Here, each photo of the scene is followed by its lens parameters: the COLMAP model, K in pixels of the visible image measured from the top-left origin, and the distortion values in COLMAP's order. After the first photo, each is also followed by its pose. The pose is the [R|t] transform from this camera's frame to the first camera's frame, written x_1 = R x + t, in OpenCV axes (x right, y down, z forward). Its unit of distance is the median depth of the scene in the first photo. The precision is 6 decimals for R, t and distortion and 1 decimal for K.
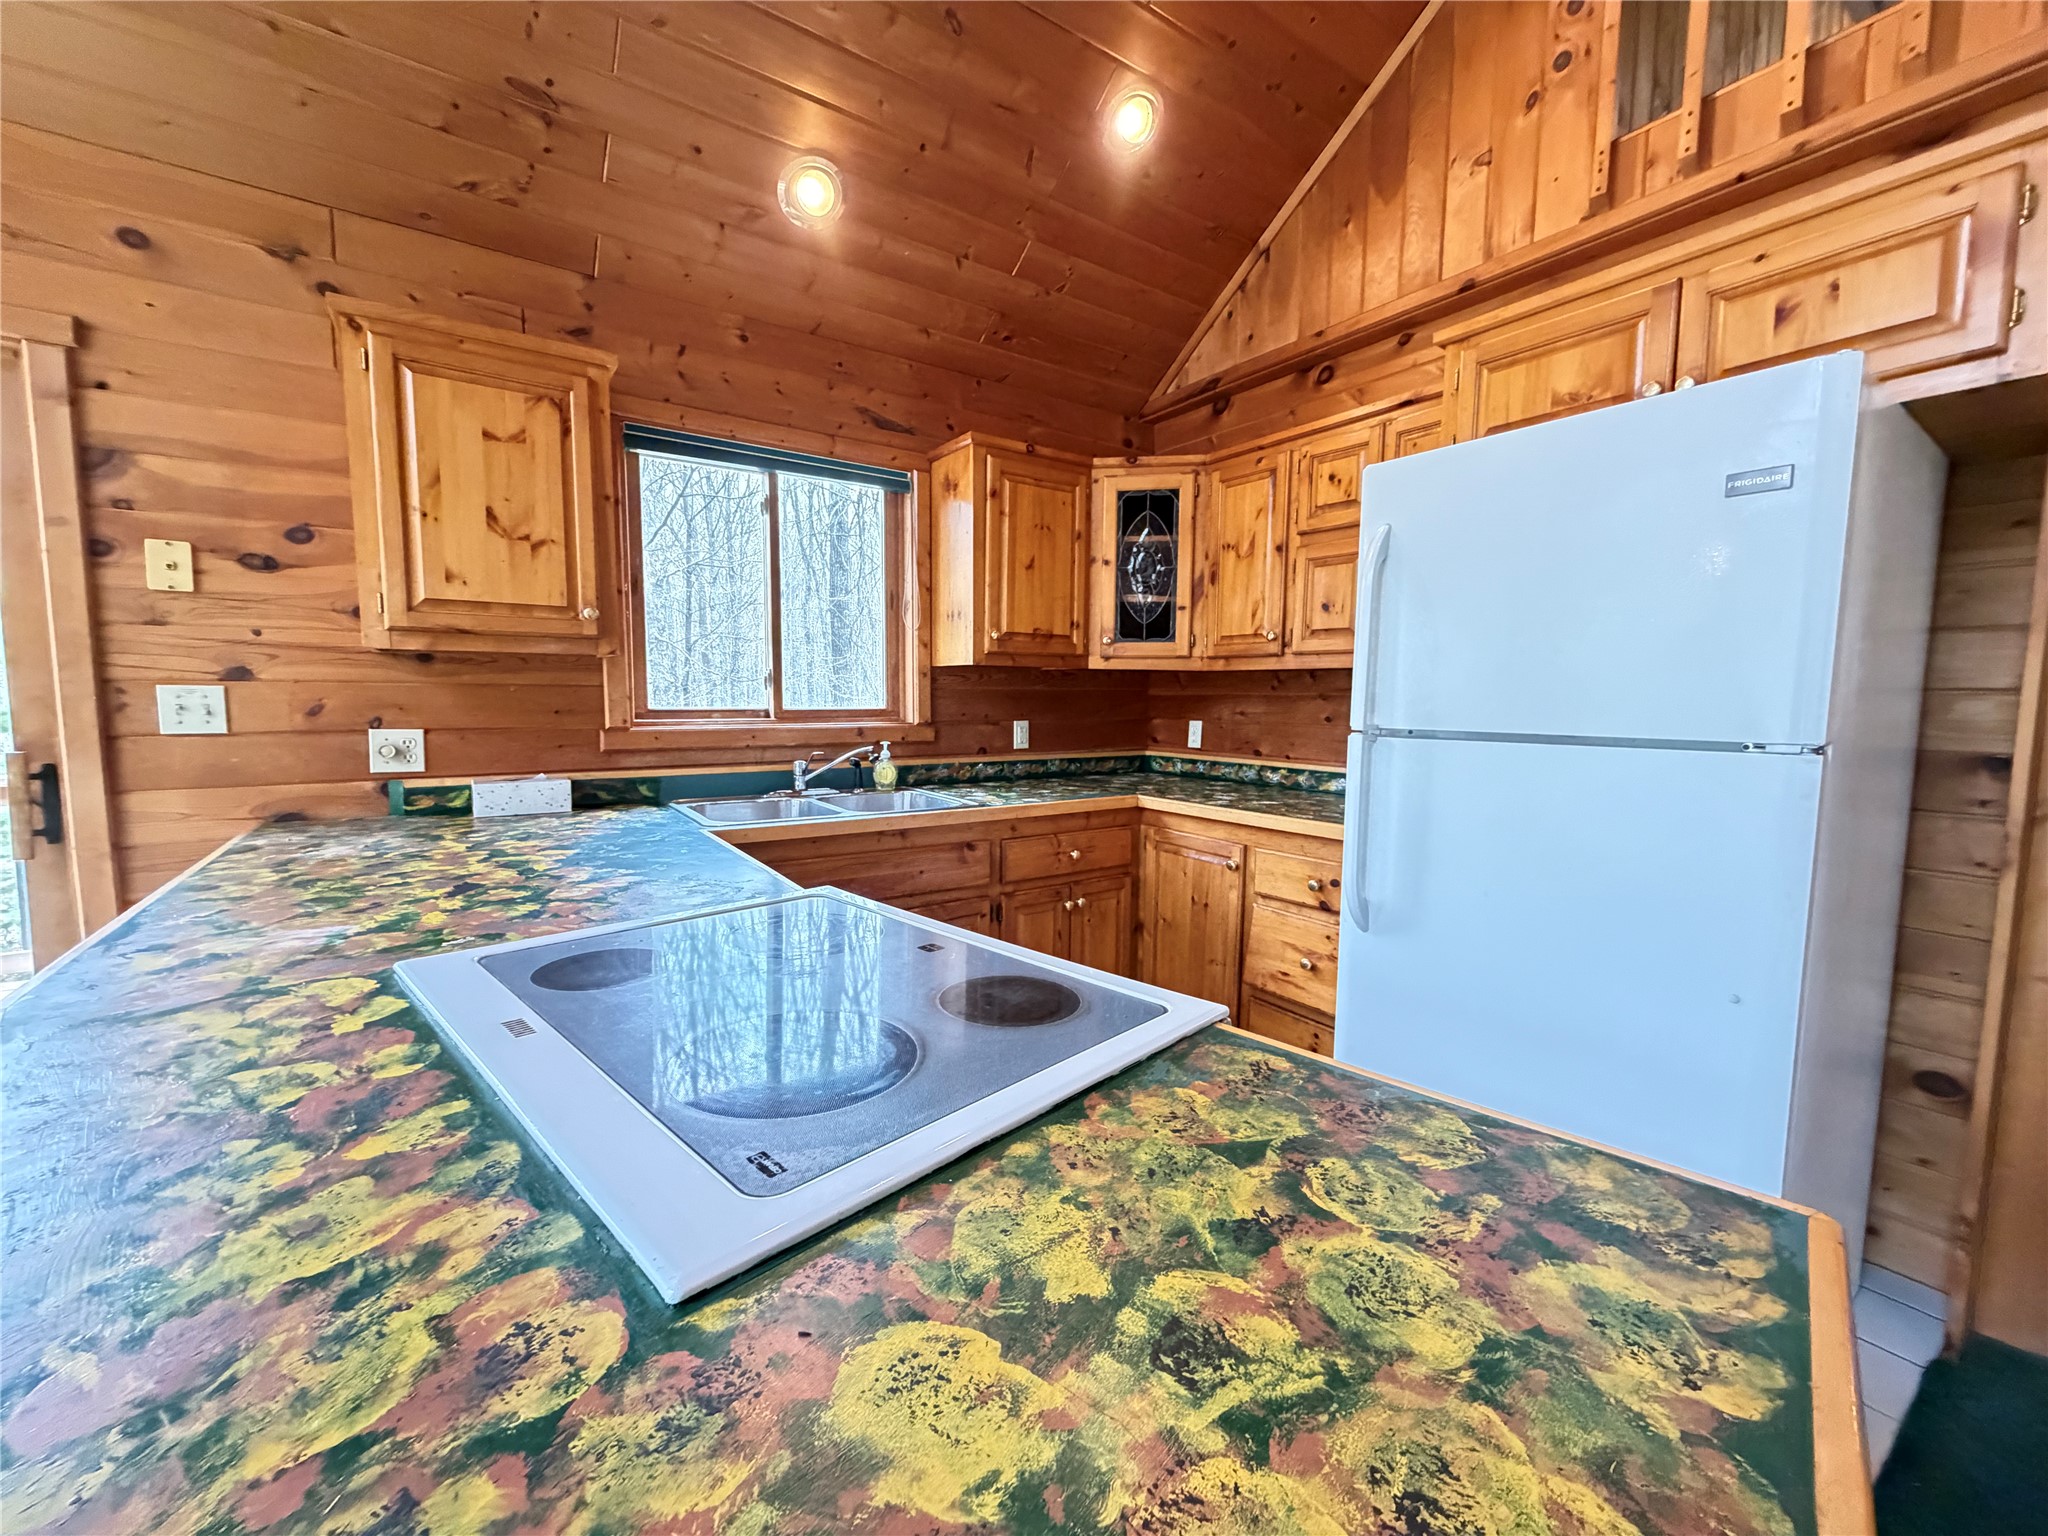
lens RADIAL K [[814.4, 0, 1019.6], [0, 814.4, 769.4], [0, 0, 1]] dist [0.000257, -0.000200]
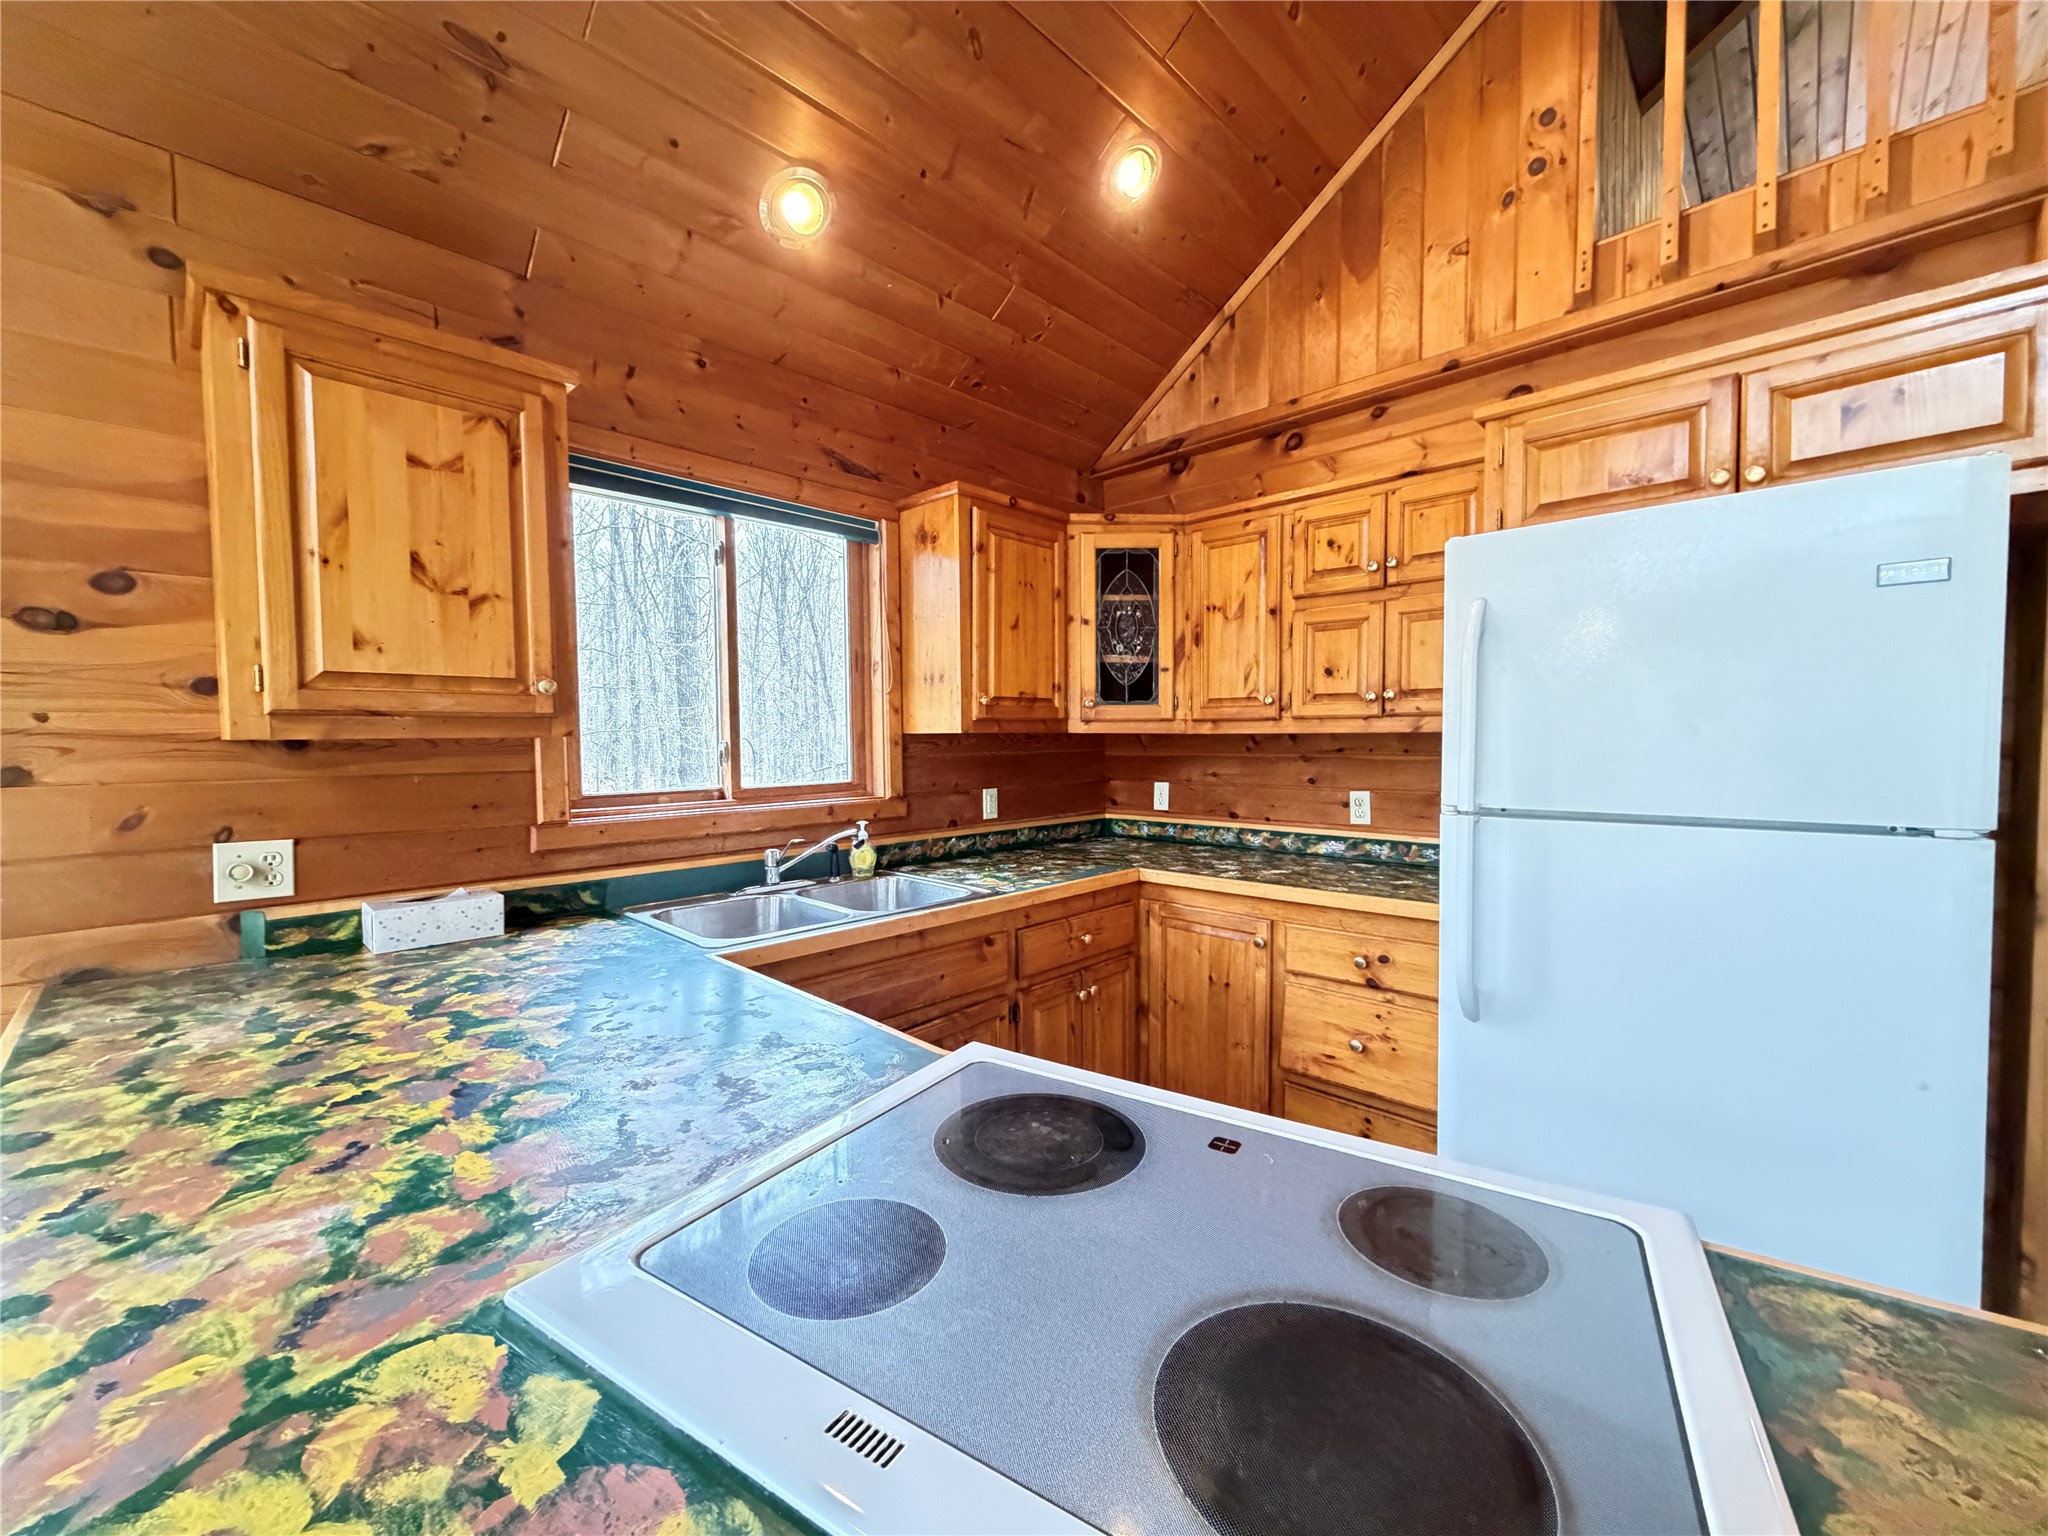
lens RADIAL K [[814.4, 0, 1019.5], [0, 814.4, 769.5], [0, 0, 1]] dist [0.000257, -0.000200]
pose [[0.979827, -0.024826, 0.198300, -0.199762], [0.034999, 0.998236, -0.047957, -0.048408], [-0.196760, 0.053930, 0.978967, 0.116423]]
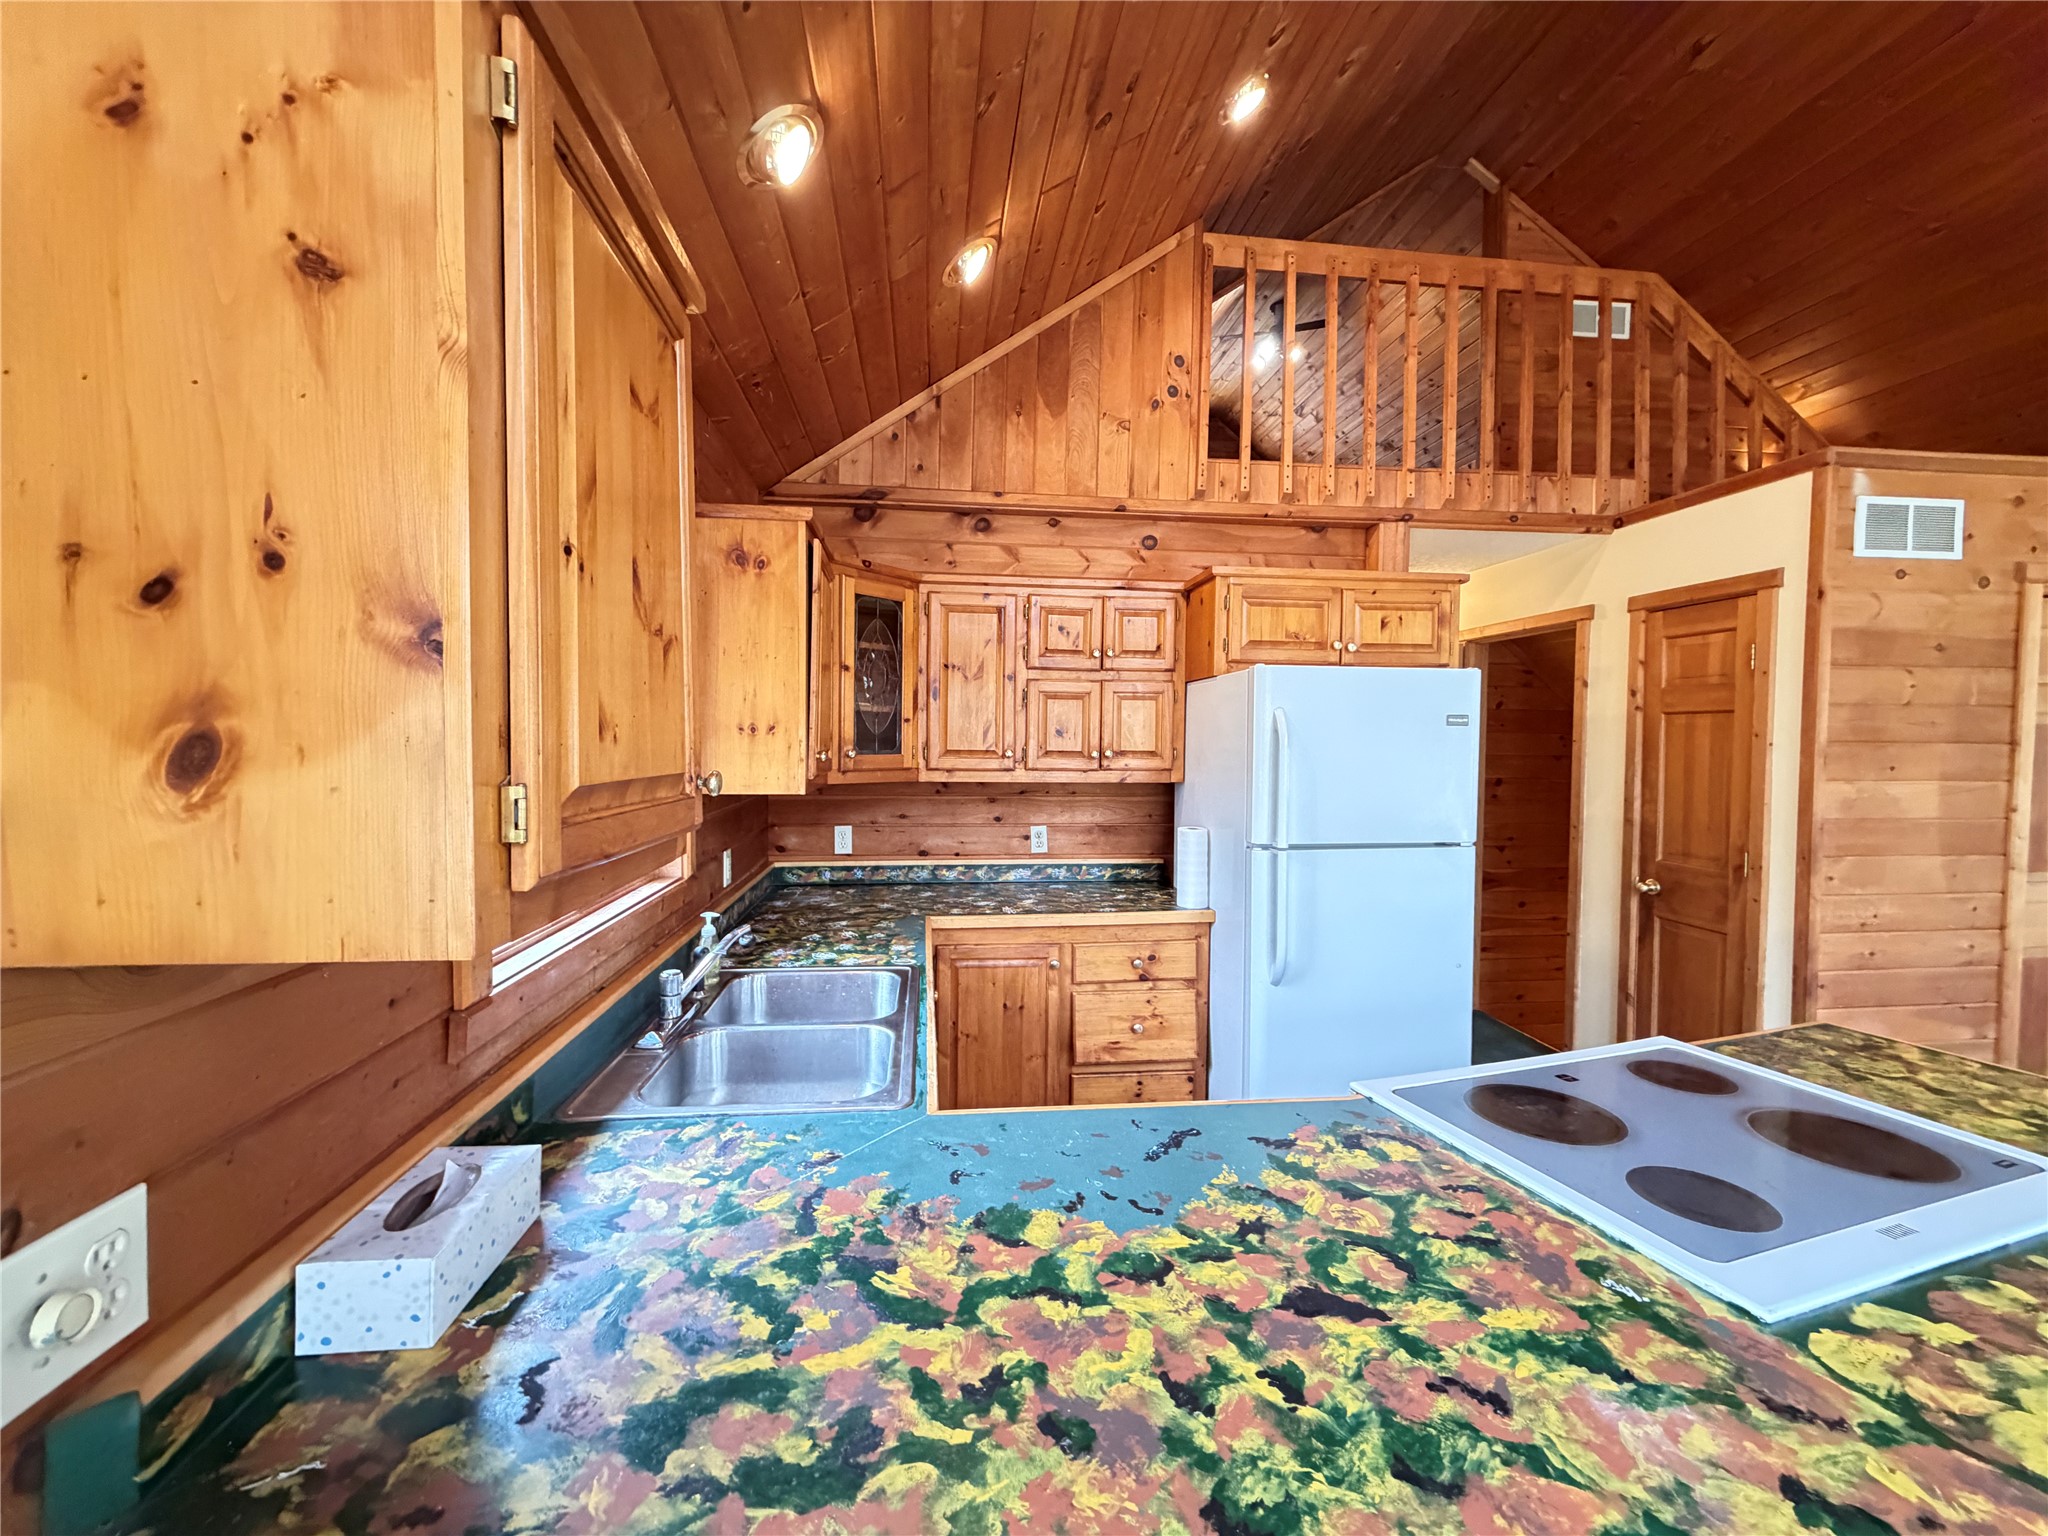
lens RADIAL K [[814.4, 0, 1021.1], [0, 814.4, 769.7], [0, 0, 1]] dist [0.000257, -0.000200]
pose [[0.467932, -0.038392, 0.882930, -0.752191], [0.077063, 0.997023, 0.002511, -0.158511], [-0.880398, 0.066866, 0.469497, 0.505180]]
